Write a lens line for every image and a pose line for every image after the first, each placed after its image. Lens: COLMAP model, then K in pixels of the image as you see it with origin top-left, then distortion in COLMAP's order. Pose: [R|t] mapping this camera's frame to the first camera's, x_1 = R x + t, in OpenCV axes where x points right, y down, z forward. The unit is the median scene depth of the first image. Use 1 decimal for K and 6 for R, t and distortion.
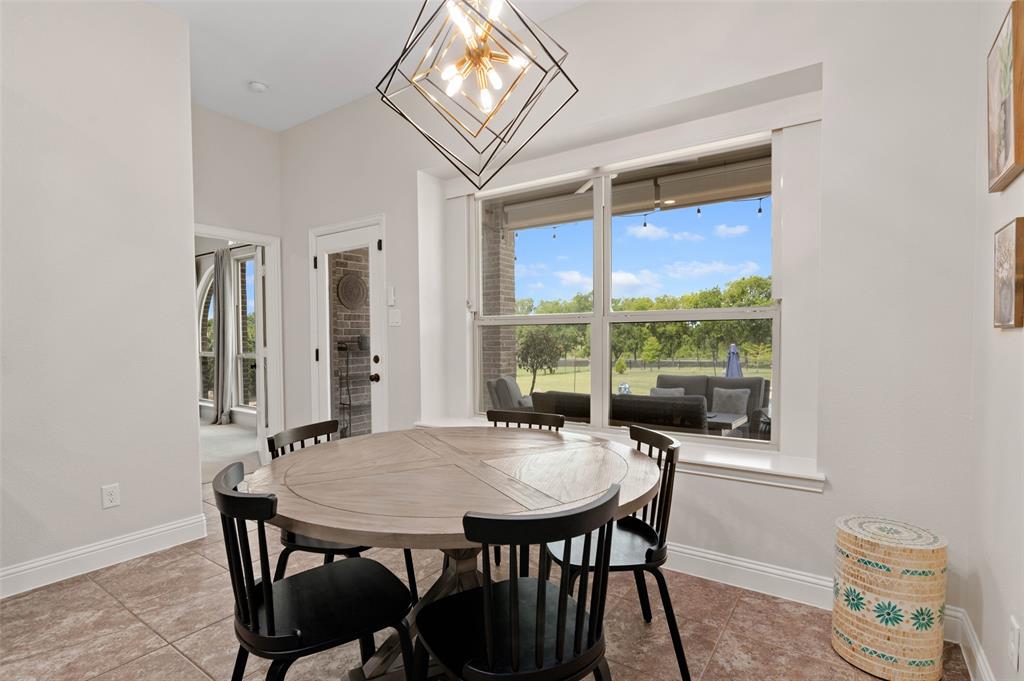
lens RADIAL K [[496.6, 0, 510.9], [0, 496.6, 361.9], [0, 0, 1]] dist [-0.005561, 0.000701]
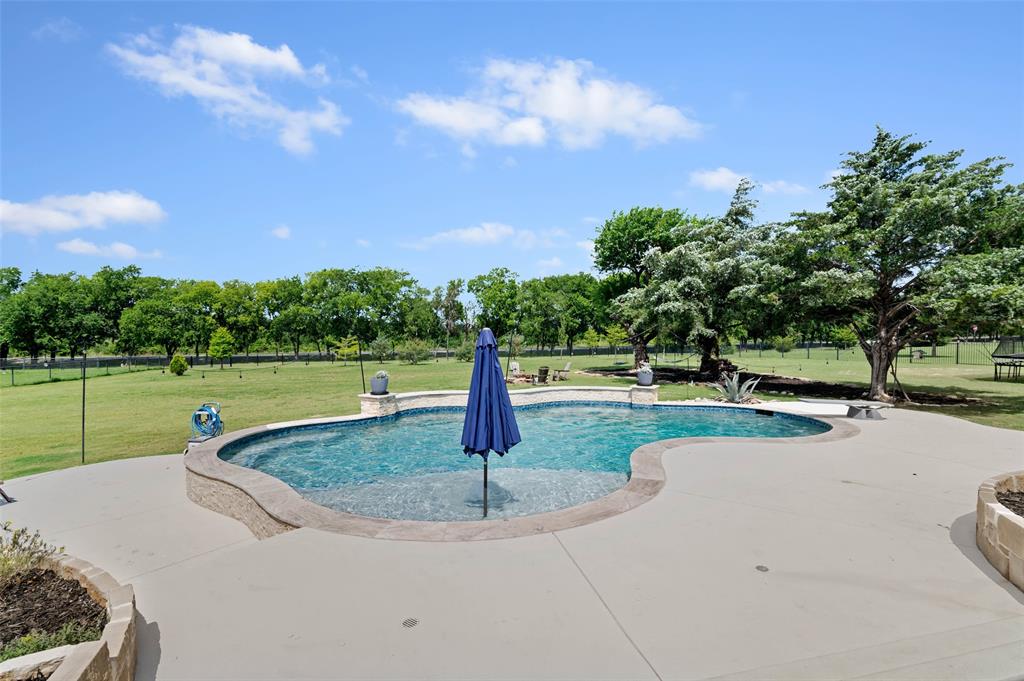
lens RADIAL K [[464.6, 0, 510.1], [0, 464.6, 342.0], [0, 0, 1]] dist [-0.007236, 0.000707]
pose [[0.661272, -0.007019, 0.750113, 0.018306], [0.026803, 0.999539, -0.014276, -0.002034], [-0.749667, 0.029546, 0.661155, 0.106610]]
